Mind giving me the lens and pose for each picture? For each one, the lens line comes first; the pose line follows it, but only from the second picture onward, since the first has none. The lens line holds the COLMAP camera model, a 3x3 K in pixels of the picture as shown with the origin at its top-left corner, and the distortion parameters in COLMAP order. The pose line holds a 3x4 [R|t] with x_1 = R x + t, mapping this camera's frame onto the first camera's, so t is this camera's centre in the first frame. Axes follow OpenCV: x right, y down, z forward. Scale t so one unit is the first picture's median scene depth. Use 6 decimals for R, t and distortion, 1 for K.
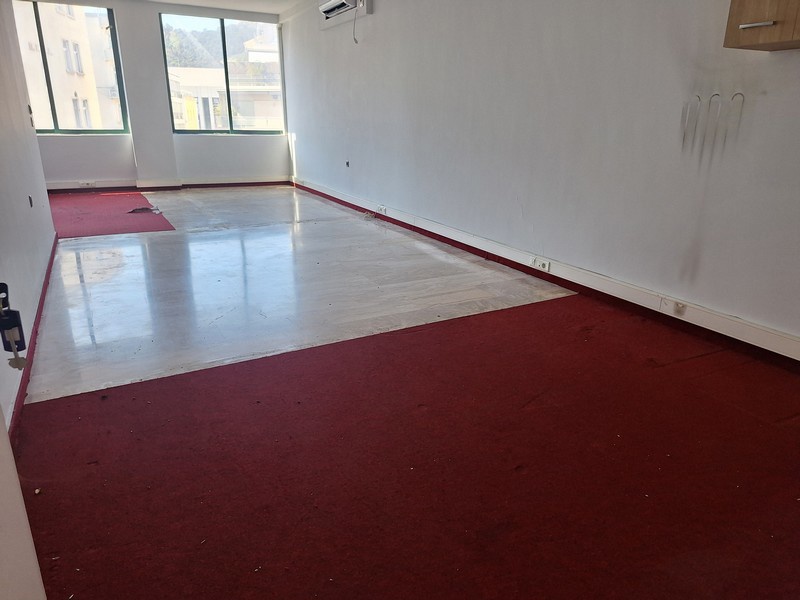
lens RADIAL K [[560.3, 0, 400.0], [0, 560.3, 299.7], [0, 0, 1]] dist [0.110706, -0.074109]
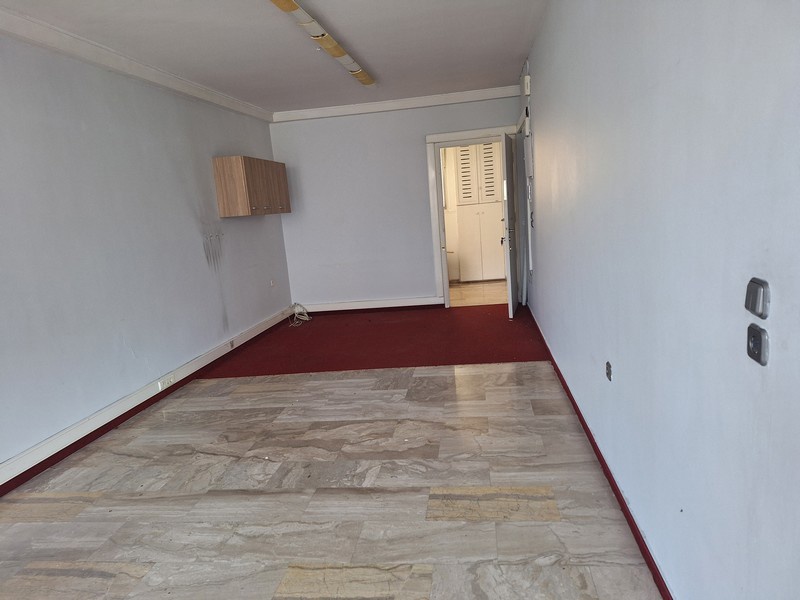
lens RADIAL K [[560.3, 0, 400.1], [0, 560.3, 300.4], [0, 0, 1]] dist [0.110706, -0.074109]
pose [[-0.819845, -0.042949, 0.570972, -0.833137], [0.238463, 0.880978, 0.408672, -0.602221], [-0.520566, 0.471203, -0.712024, 1.601019]]
